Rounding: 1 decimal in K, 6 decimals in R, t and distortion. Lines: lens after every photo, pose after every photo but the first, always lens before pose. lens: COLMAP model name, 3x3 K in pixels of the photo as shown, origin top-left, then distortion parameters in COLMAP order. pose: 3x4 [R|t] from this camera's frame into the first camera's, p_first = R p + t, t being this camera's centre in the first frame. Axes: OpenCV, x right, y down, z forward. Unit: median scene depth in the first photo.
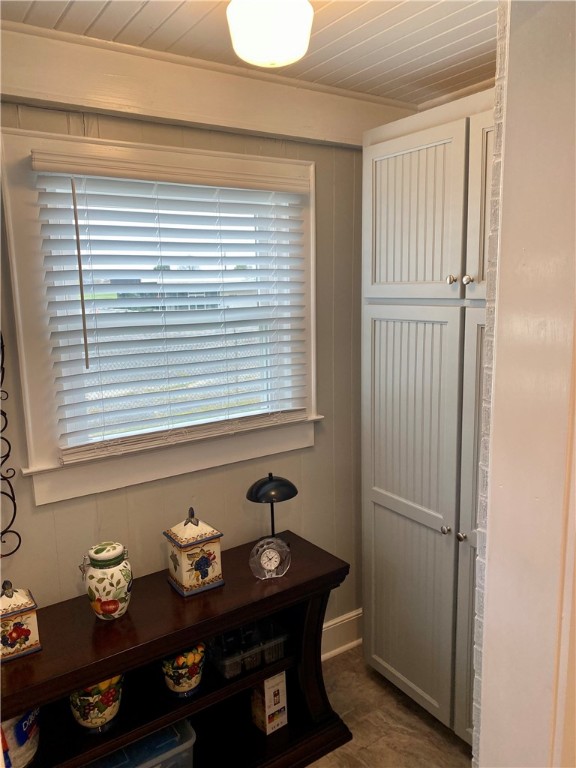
lens RADIAL K [[587.6, 0, 290.2], [0, 587.6, 386.0], [0, 0, 1]] dist [0.052785, -0.059826]
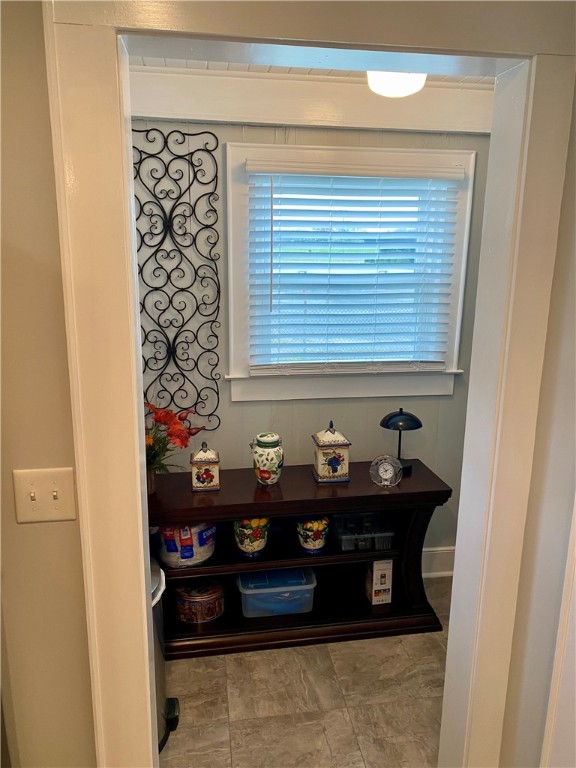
lens RADIAL K [[587.6, 0, 291.7], [0, 587.6, 378.8], [0, 0, 1]] dist [0.052785, -0.059826]
pose [[0.906736, 0.128243, -0.401726, 0.279600], [-0.107482, 0.991456, 0.073904, 0.022077], [0.407772, -0.023833, 0.912773, -0.263731]]
